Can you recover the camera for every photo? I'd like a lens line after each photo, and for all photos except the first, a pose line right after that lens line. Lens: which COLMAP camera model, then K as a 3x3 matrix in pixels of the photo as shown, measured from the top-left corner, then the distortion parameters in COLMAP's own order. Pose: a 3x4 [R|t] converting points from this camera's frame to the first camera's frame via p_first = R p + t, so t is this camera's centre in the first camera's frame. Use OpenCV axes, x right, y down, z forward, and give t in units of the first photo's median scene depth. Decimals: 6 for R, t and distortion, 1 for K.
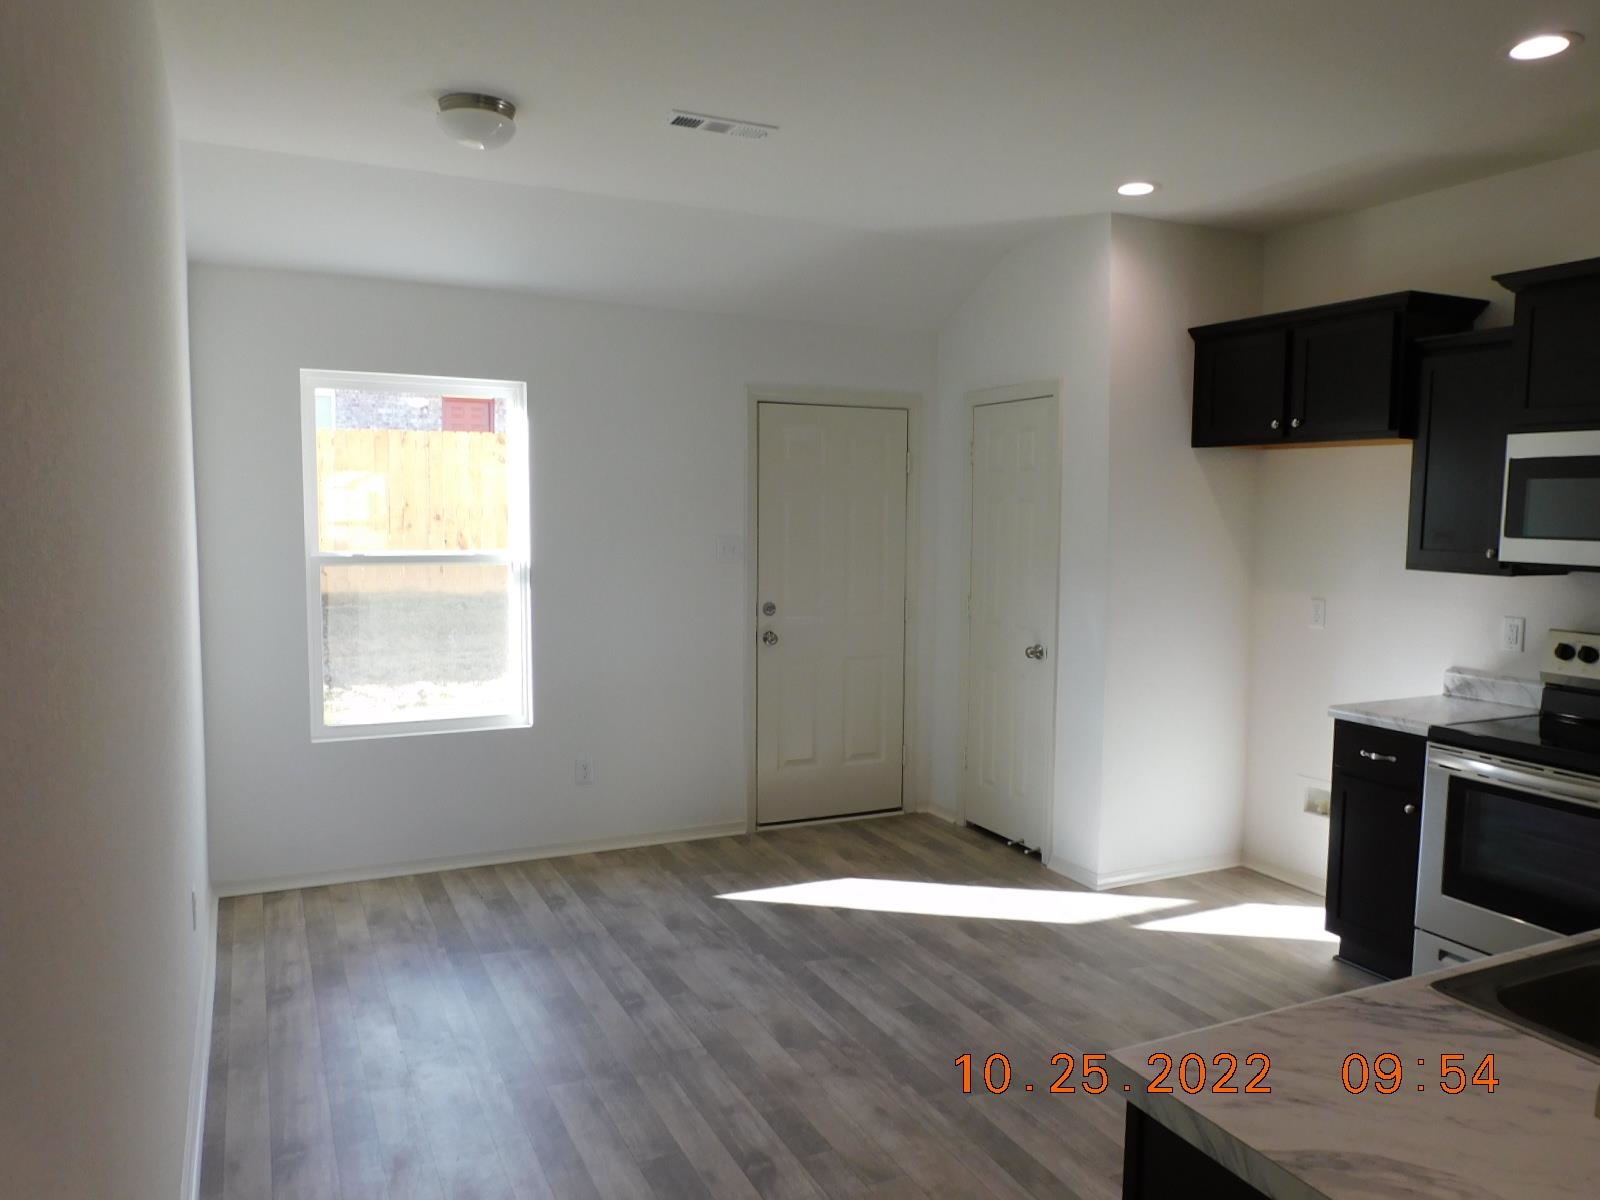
lens RADIAL K [[1159.8, 0, 807.8], [0, 1159.8, 598.1], [0, 0, 1]] dist [0.009095, -0.000780]
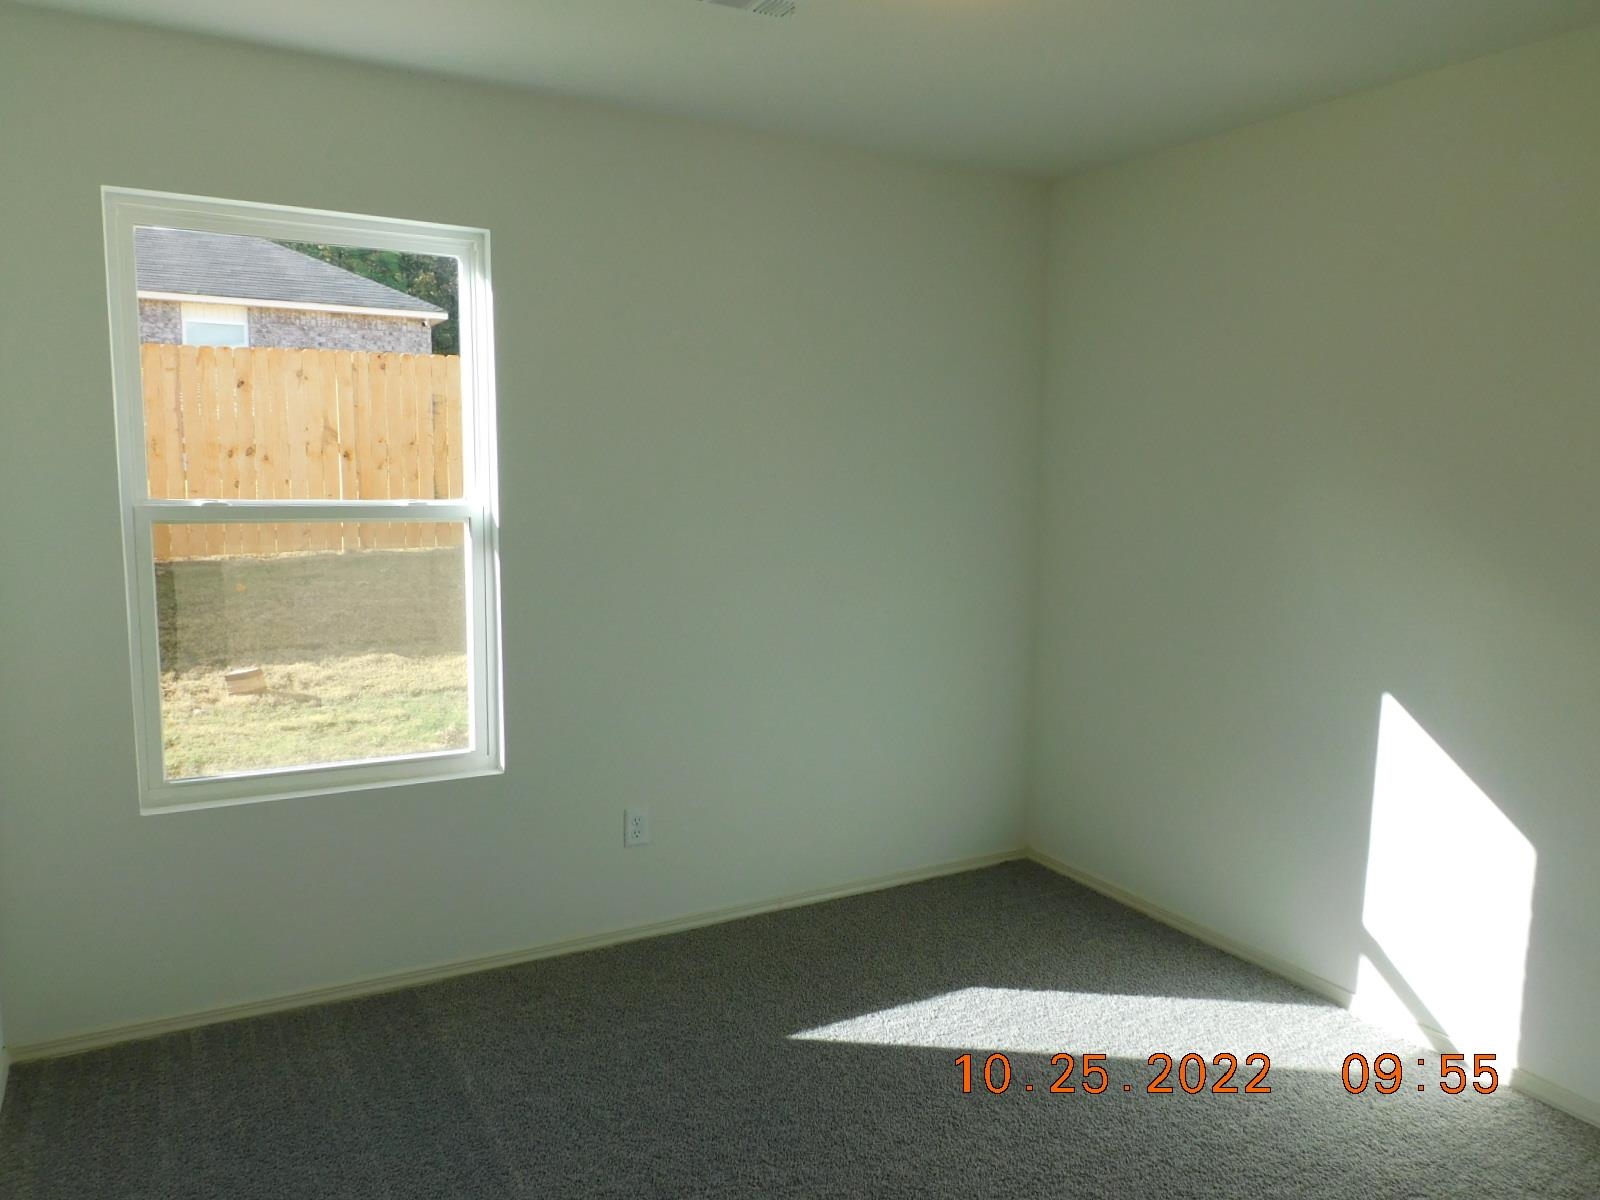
lens RADIAL K [[1159.8, 0, 804.6], [0, 1159.8, 598.6], [0, 0, 1]] dist [0.009095, -0.000780]
pose [[0.999106, 0.001843, 0.042229, -0.097748], [-0.003572, 0.999157, 0.040907, -0.013054], [-0.042118, -0.041021, 0.998270, 0.352951]]
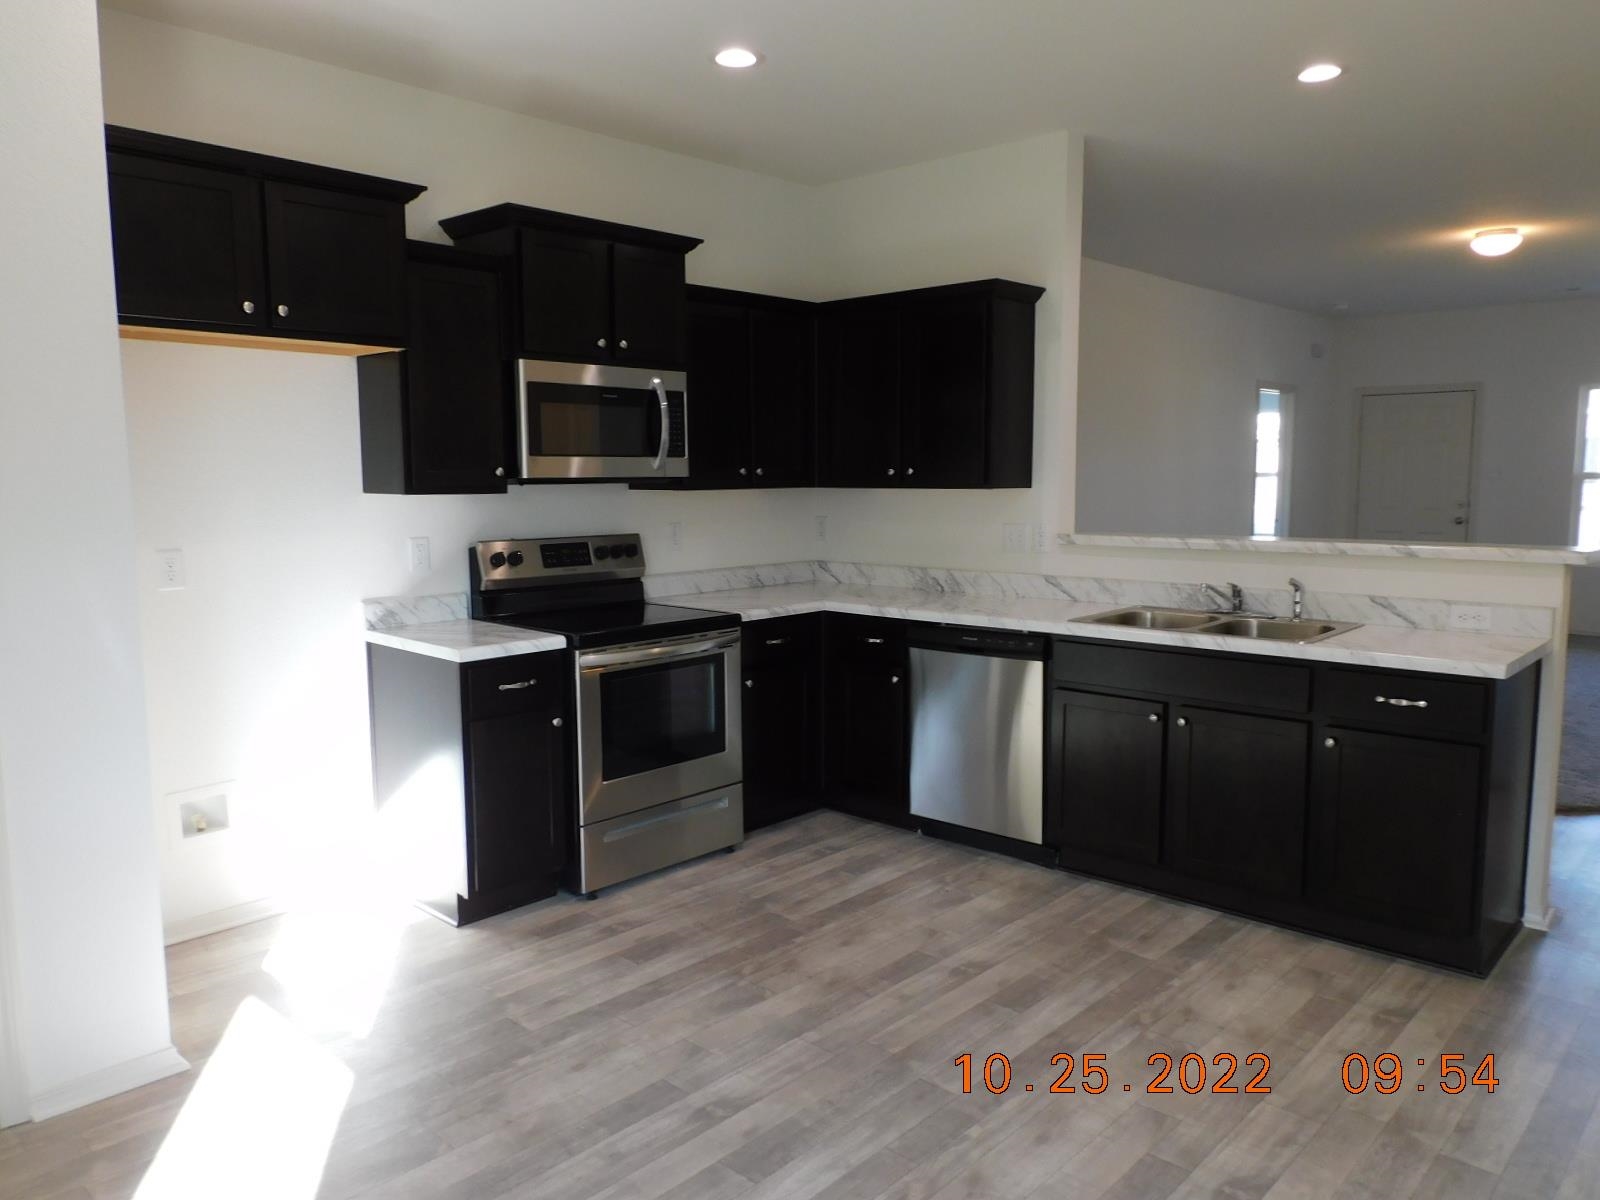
lens RADIAL K [[1159.8, 0, 813.2], [0, 1159.8, 593.4], [0, 0, 1]] dist [0.009095, -0.000780]
pose [[-0.371861, -0.115468, 0.921079, -0.538016], [0.069413, 0.985997, 0.151630, -0.076594], [-0.925689, 0.120320, -0.358639, 1.235537]]
